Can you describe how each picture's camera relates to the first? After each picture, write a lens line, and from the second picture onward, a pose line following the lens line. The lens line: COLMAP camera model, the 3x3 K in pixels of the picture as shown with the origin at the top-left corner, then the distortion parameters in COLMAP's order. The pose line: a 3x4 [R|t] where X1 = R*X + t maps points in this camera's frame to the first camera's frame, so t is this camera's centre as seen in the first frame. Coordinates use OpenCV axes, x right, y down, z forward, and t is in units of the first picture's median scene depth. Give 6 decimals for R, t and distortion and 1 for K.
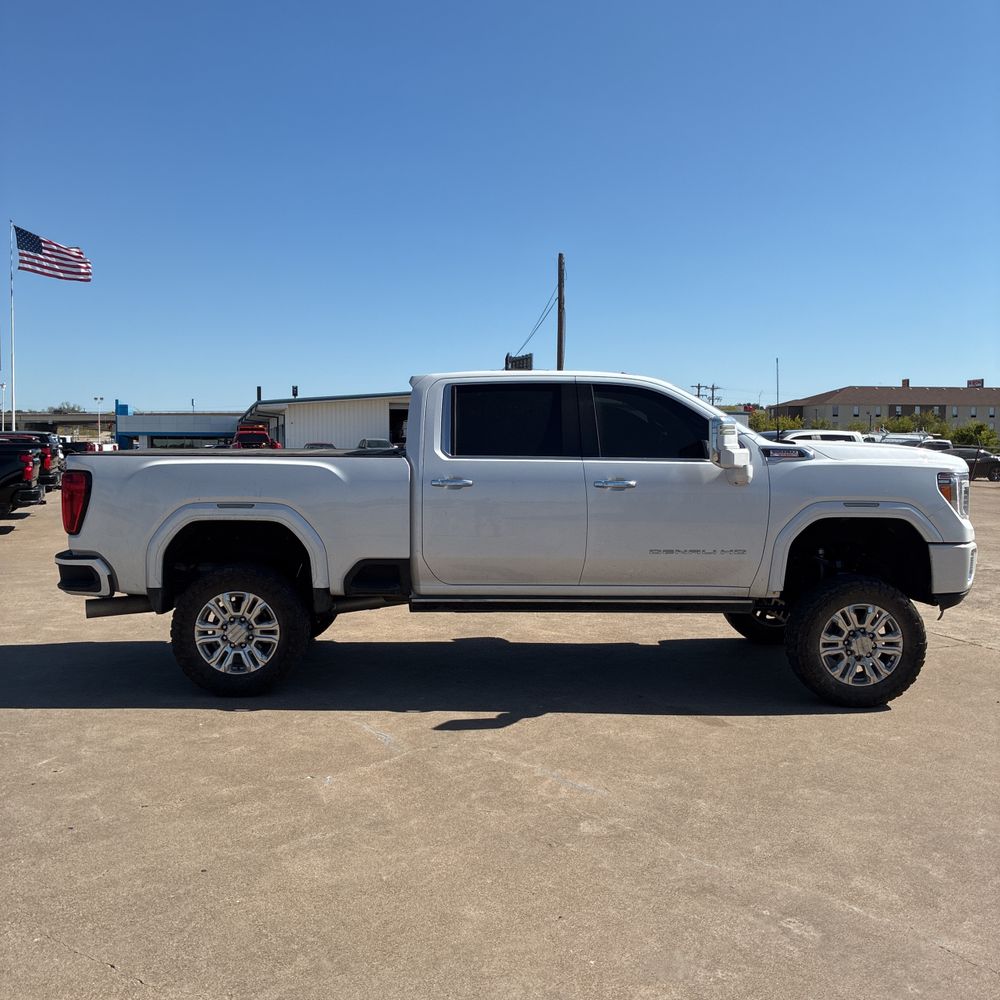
lens RADIAL K [[1010.8, 0, 500.0], [0, 1010.8, 500.0], [0, 0, 1]] dist [0.030741, -0.006316]
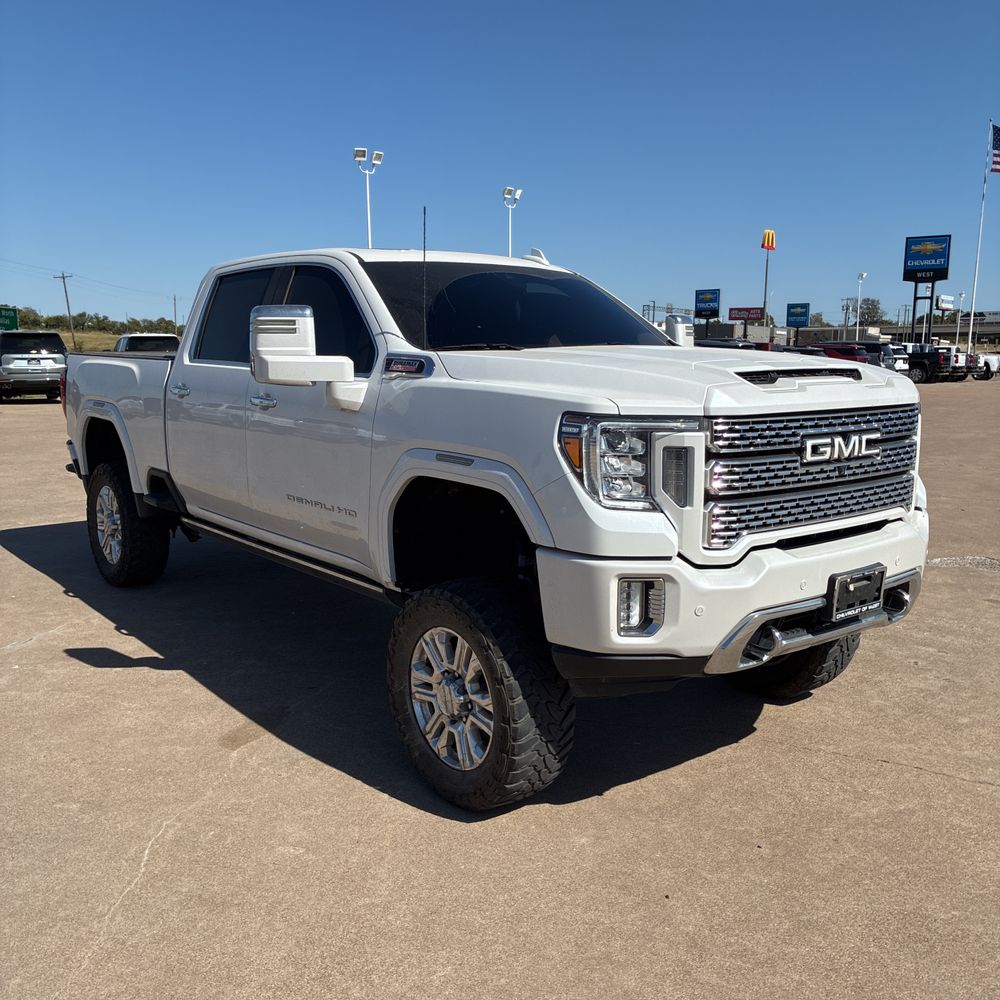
lens RADIAL K [[1010.2, 0, 492.4], [0, 1010.2, 511.6], [0, 0, 1]] dist [0.037057, -0.019129]
pose [[0.609735, 0.135790, -0.780887, 0.812789], [-0.059719, 0.990285, 0.125573, -0.038670], [0.790352, -0.029933, 0.611921, 0.666423]]
